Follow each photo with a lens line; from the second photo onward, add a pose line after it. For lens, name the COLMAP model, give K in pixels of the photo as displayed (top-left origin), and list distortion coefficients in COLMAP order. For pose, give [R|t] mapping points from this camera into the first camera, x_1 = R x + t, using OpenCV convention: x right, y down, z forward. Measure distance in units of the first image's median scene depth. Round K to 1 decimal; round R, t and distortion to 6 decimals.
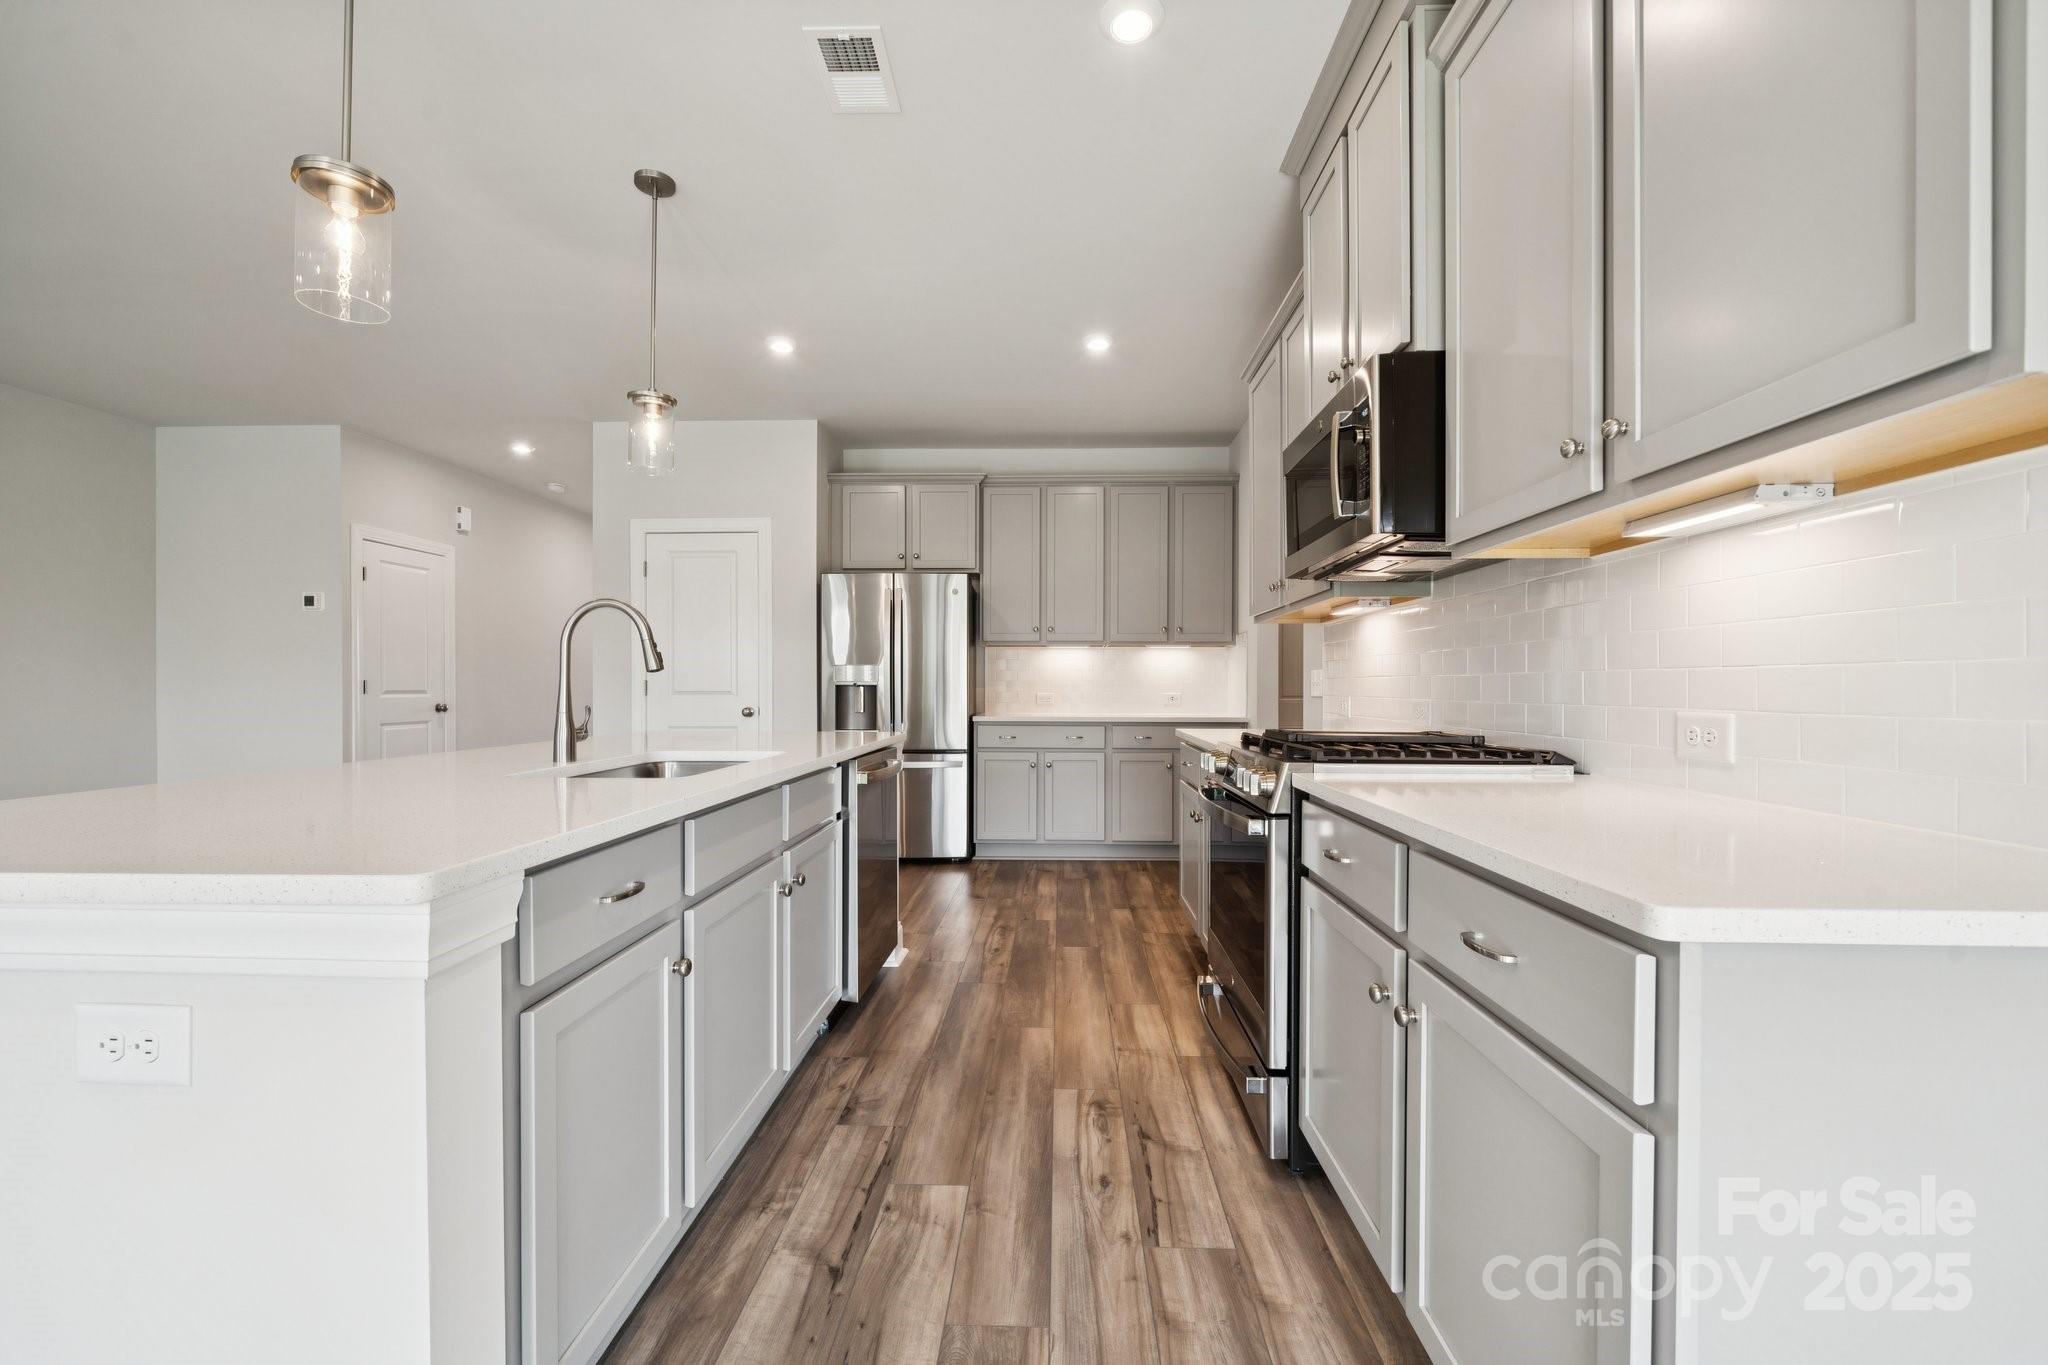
lens RADIAL K [[815.0, 0, 1041.6], [0, 815.0, 692.5], [0, 0, 1]] dist [-0.011002, -0.000162]
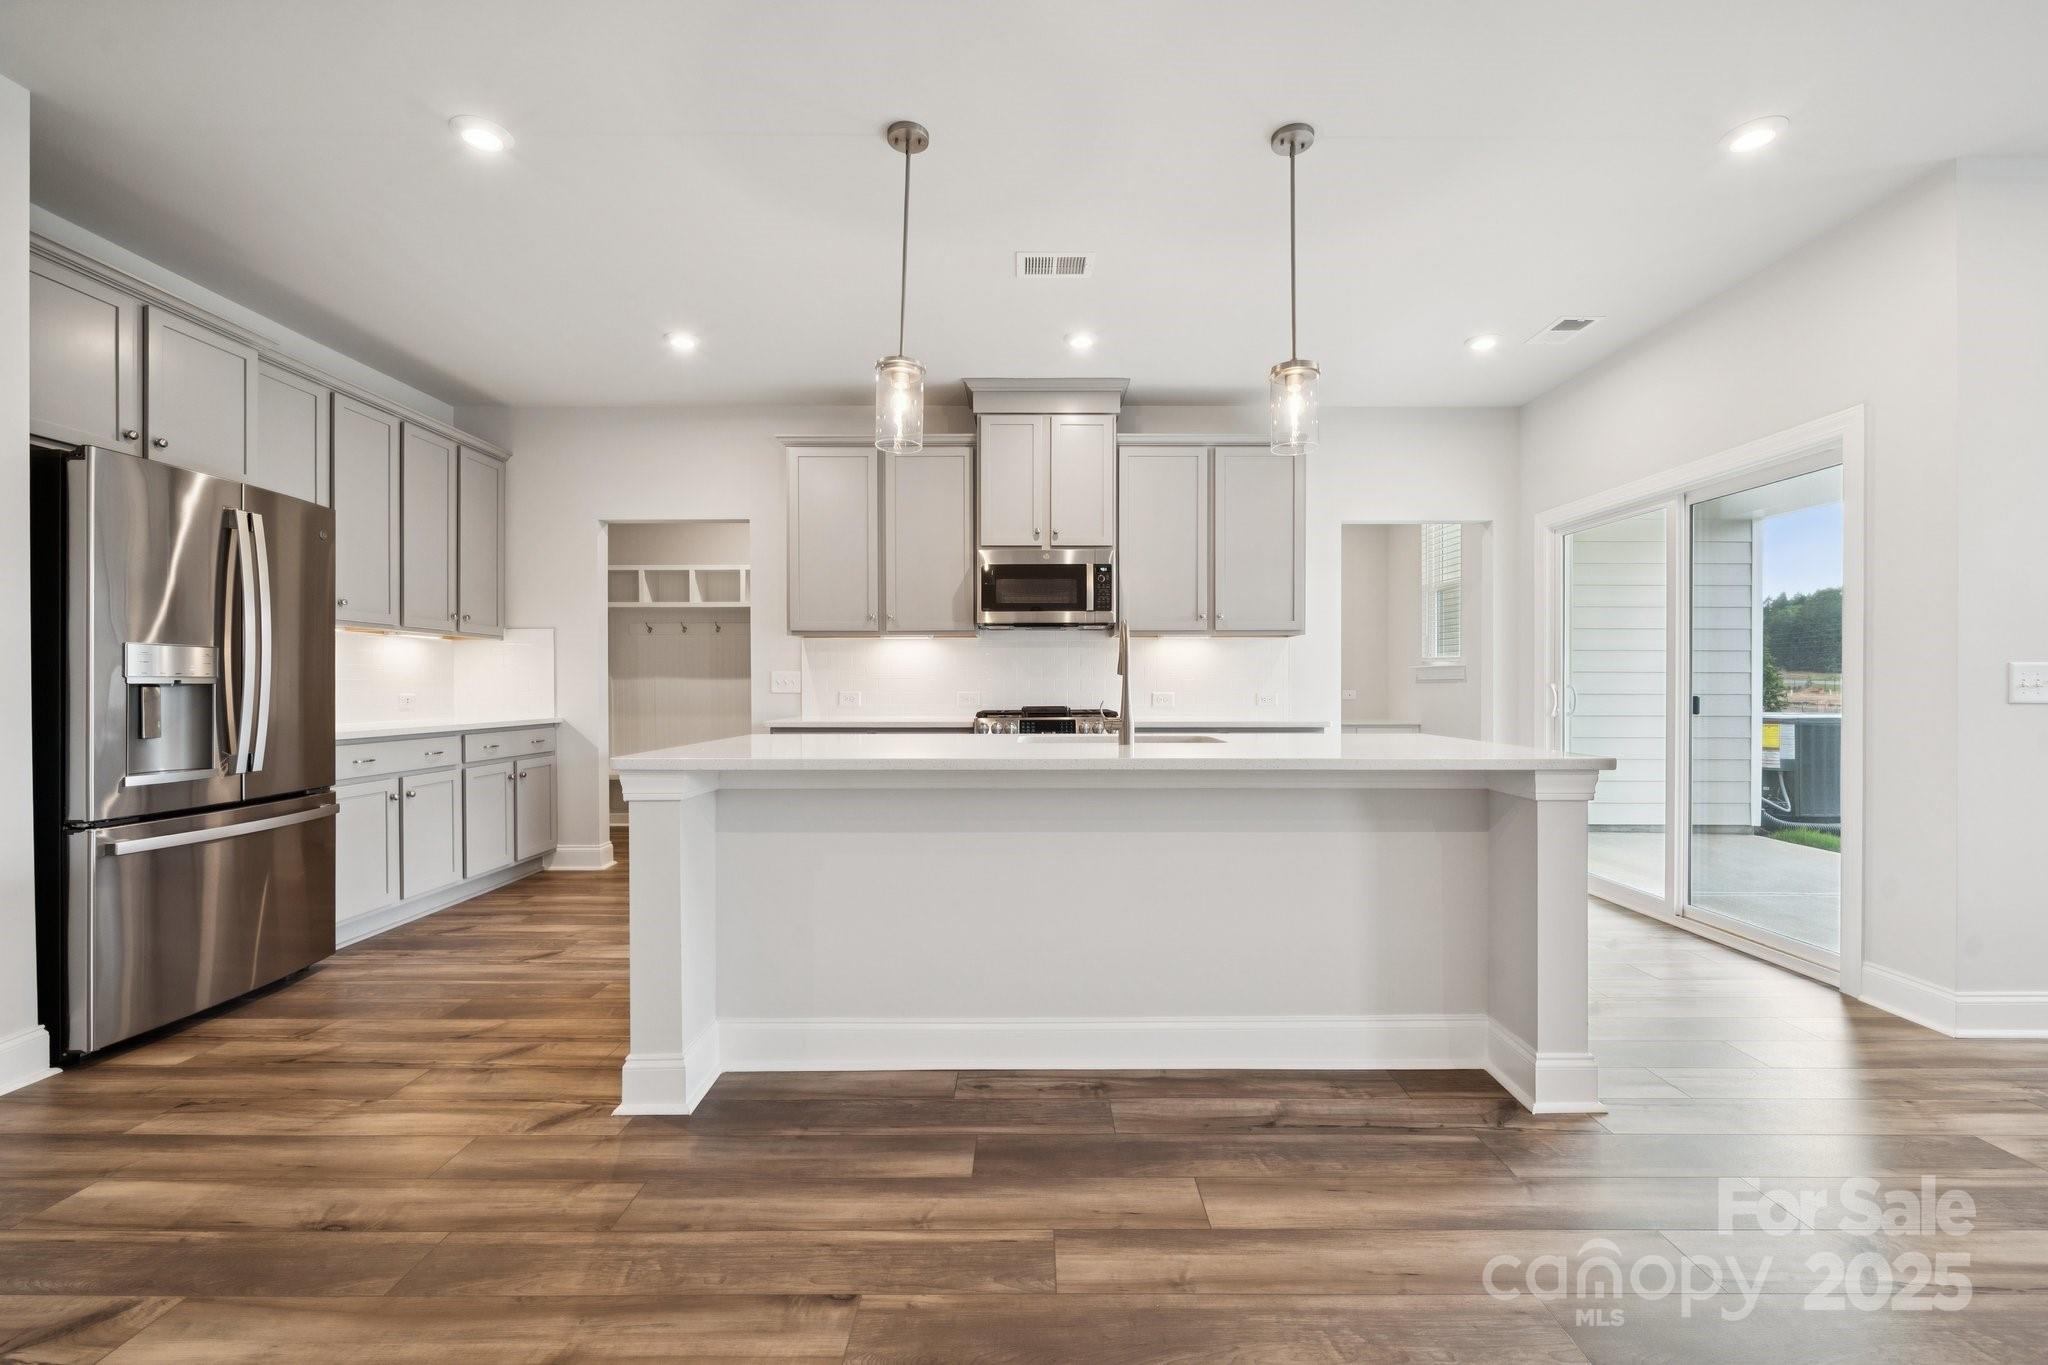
lens RADIAL K [[854.6, 0, 1031.4], [0, 854.6, 680.5], [0, 0, 1]] dist [-0.003122, 0.000751]
pose [[-0.023751, 0.003642, 0.999711, -1.126362], [0.007477, 0.999966, -0.003465, -0.006545], [-0.999690, 0.007393, -0.023778, 0.684918]]
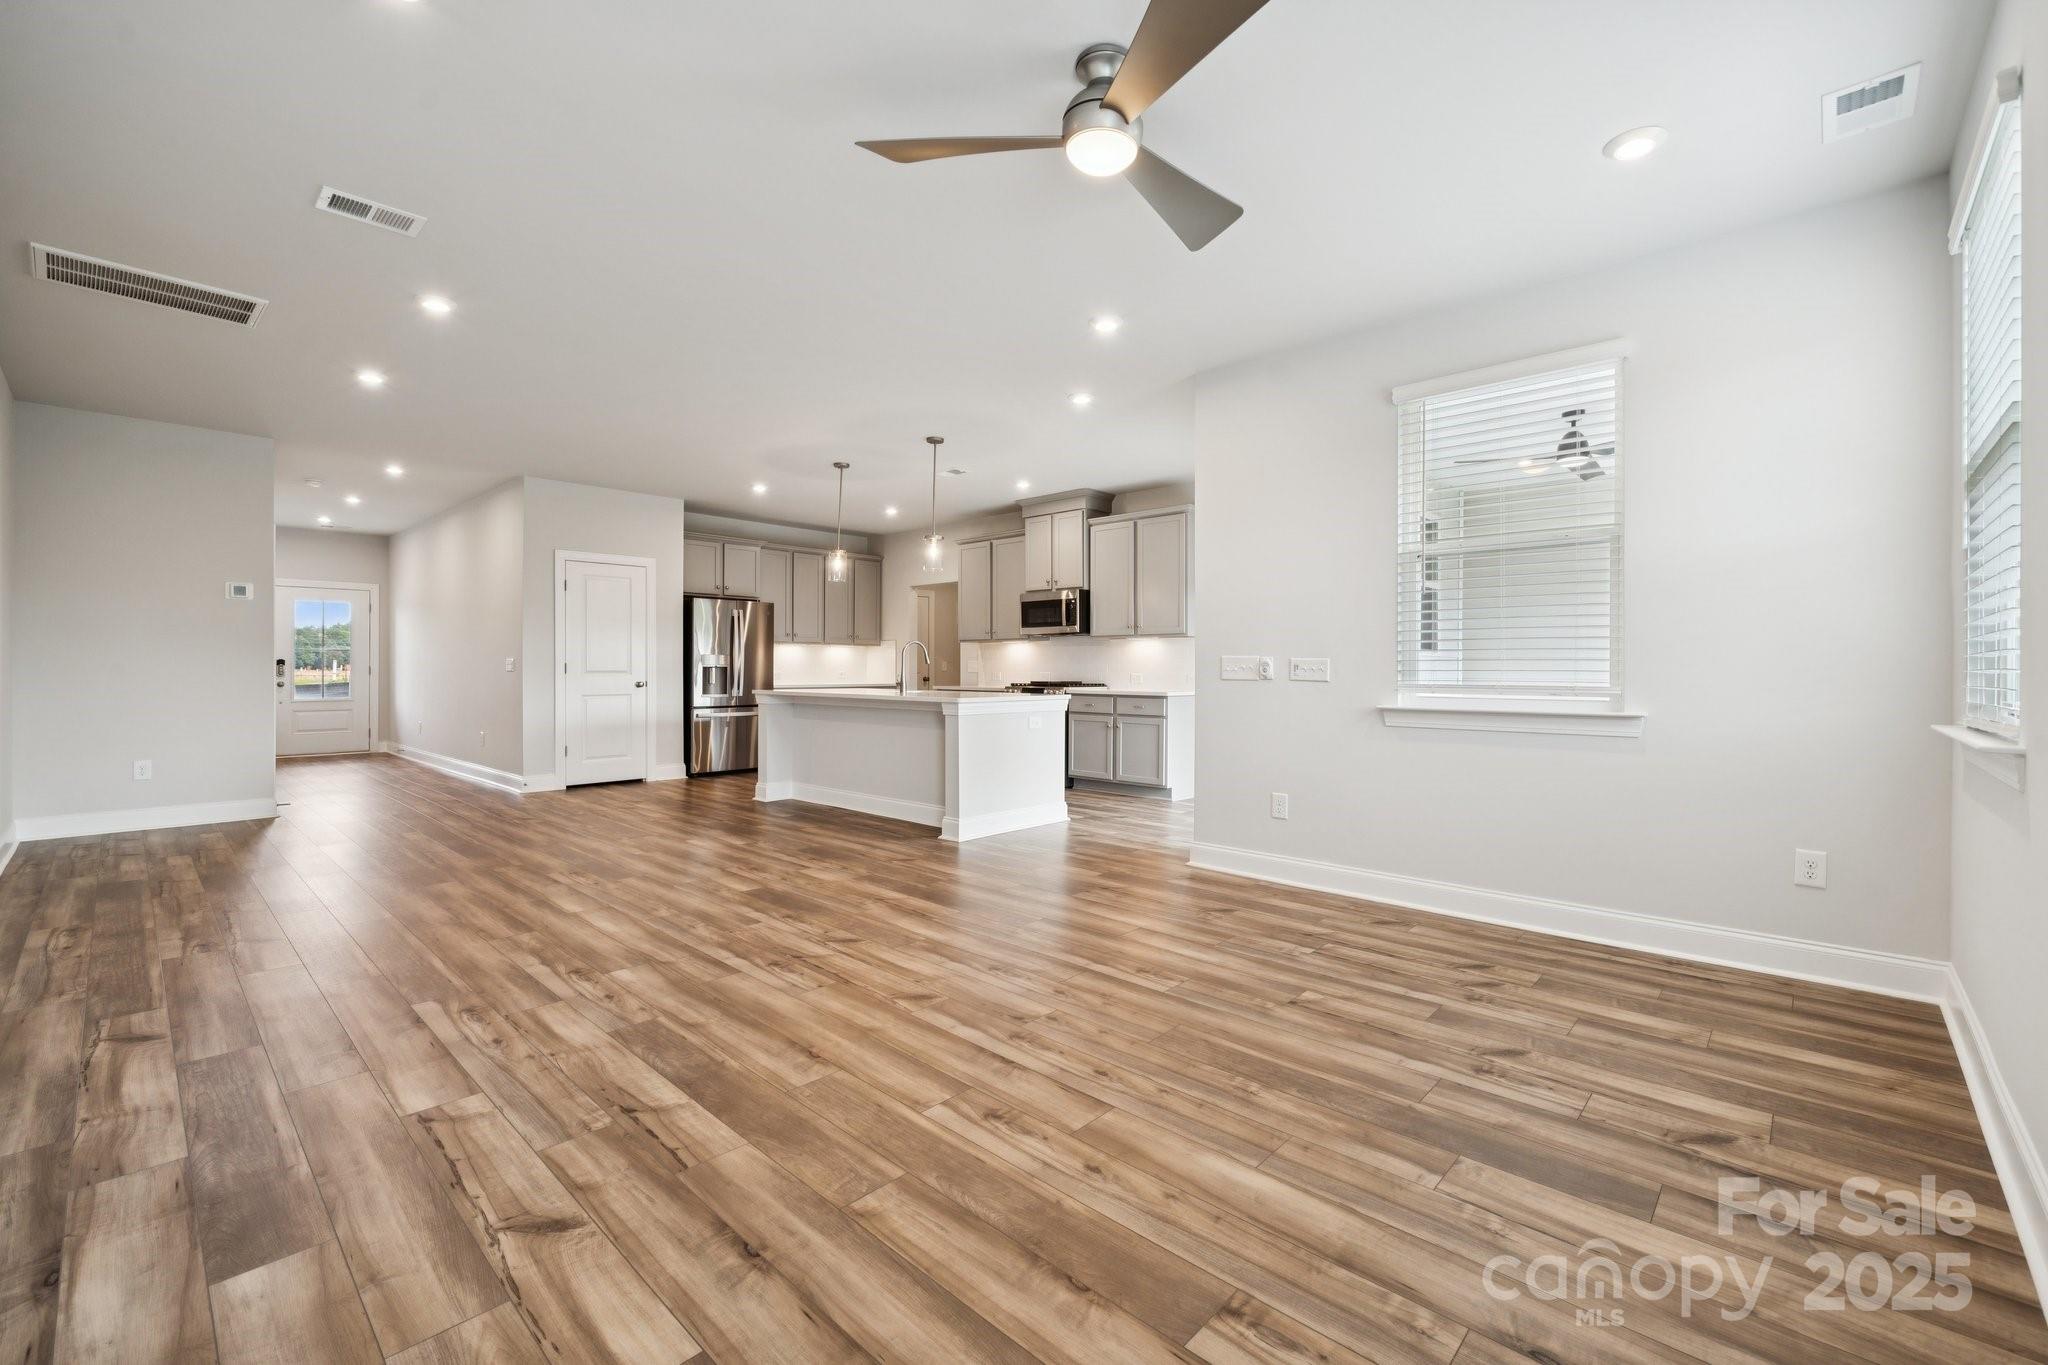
lens RADIAL K [[854.6, 0, 1031.1], [0, 854.6, 681.3], [0, 0, 1]] dist [-0.003122, 0.000751]
pose [[0.666321, -0.010900, 0.745586, -1.584045], [0.003325, 0.999927, 0.011648, 0.003241], [-0.745658, -0.005282, 0.666308, -0.915766]]
